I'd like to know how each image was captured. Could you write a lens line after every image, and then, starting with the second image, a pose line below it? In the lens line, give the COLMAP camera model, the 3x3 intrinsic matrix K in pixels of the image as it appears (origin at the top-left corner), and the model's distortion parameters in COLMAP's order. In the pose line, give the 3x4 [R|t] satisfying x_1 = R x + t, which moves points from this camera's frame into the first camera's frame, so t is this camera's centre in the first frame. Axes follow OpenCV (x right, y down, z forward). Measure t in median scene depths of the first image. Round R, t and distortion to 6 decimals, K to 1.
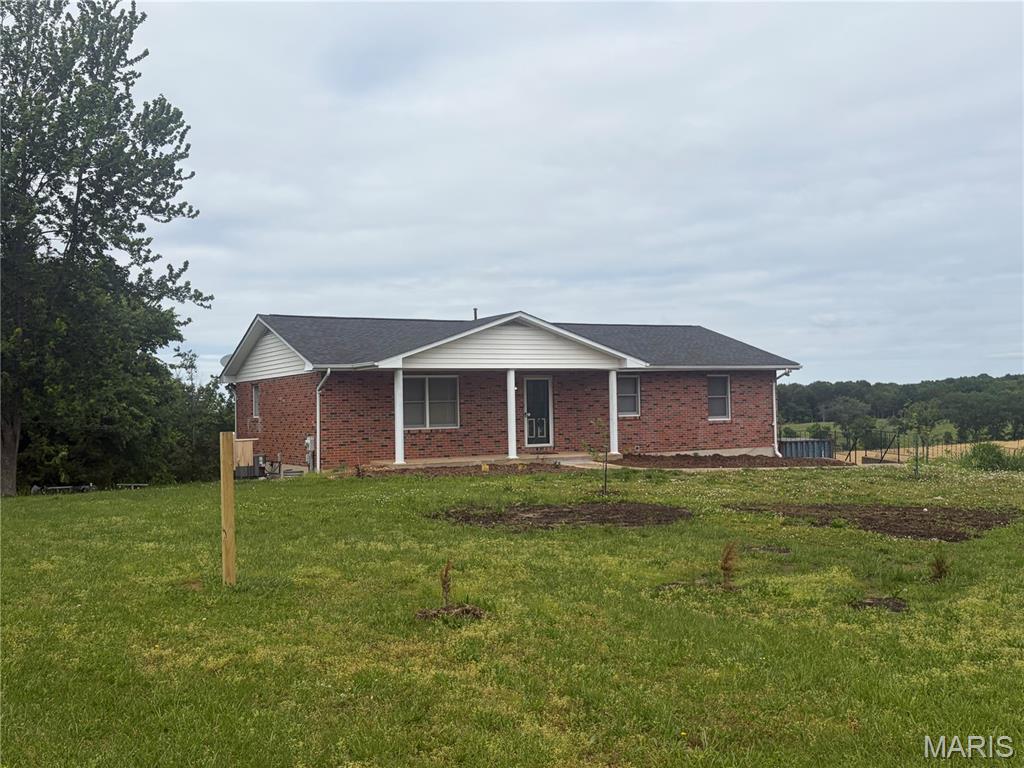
lens RADIAL K [[1038.6, 0, 513.4], [0, 1038.6, 390.1], [0, 0, 1]] dist [0.015092, 0.000000]
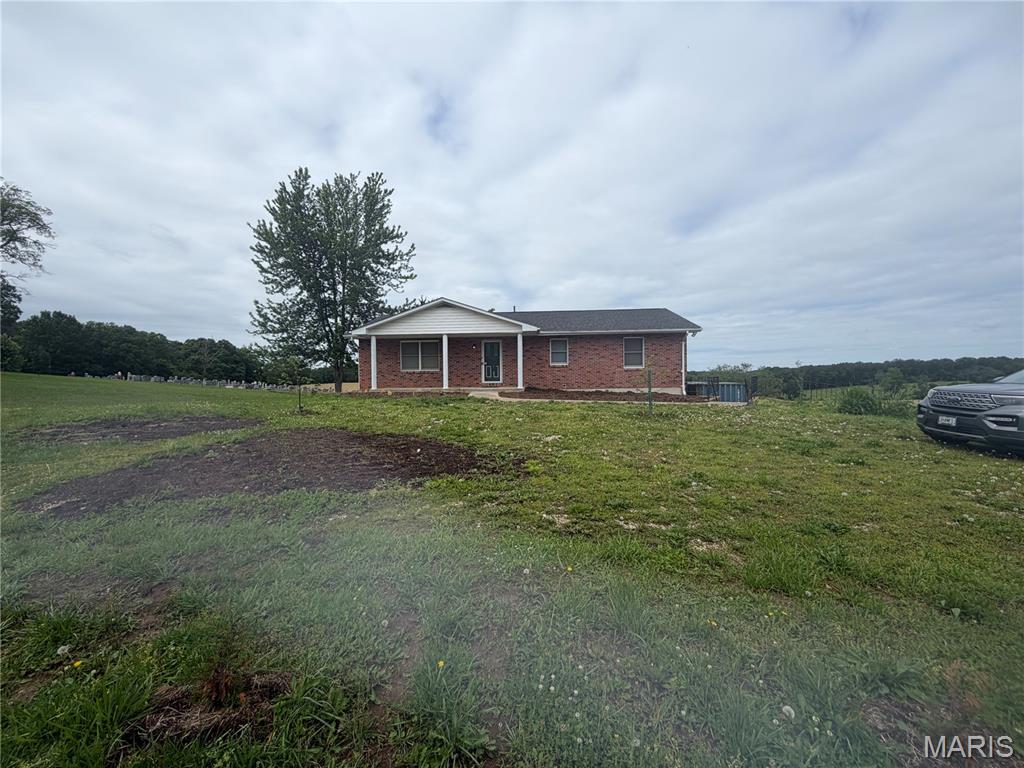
lens RADIAL K [[408.3, 0, 515.5], [0, 408.3, 379.7], [0, 0, 1]] dist [-0.012357, -0.000105]
pose [[0.840538, 0.015278, -0.541536, 0.377468], [0.004495, 0.999371, 0.035172, 0.024972], [0.541733, -0.031998, 0.839941, 0.445327]]
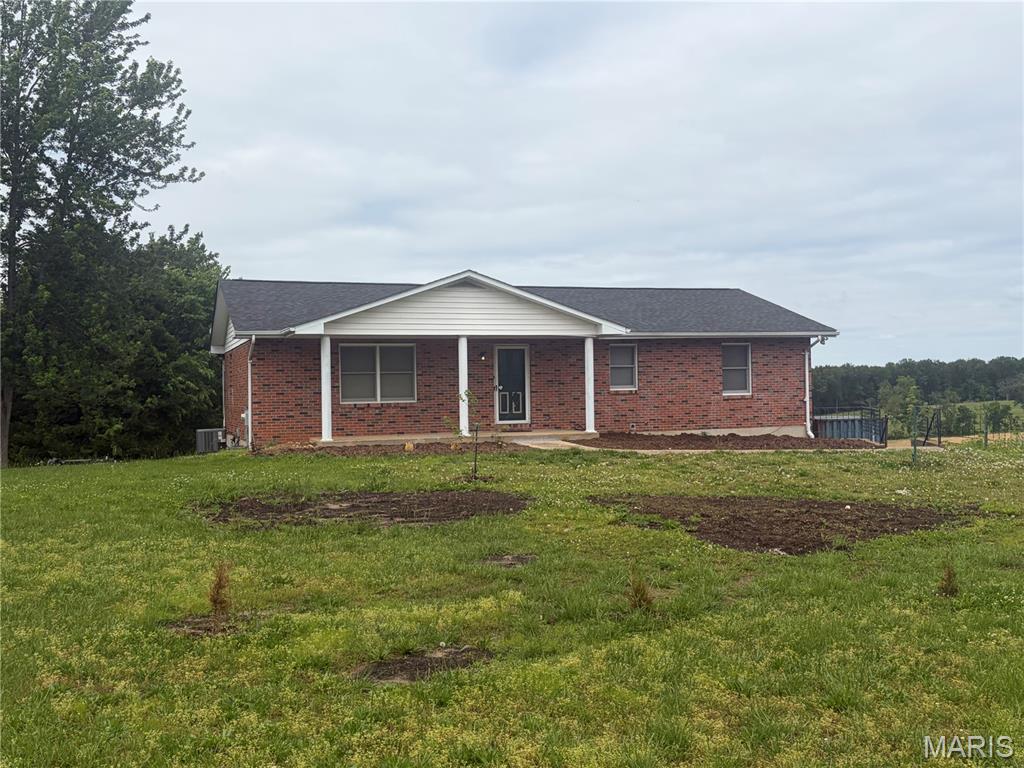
lens RADIAL K [[1038.6, 0, 510.1], [0, 1038.6, 377.4], [0, 0, 1]] dist [0.015092, 0.000000]
pose [[0.985911, 0.001167, -0.167268, 0.160500], [0.000520, 0.999949, 0.010046, 0.005371], [0.167271, -0.009992, 0.985860, 0.109749]]
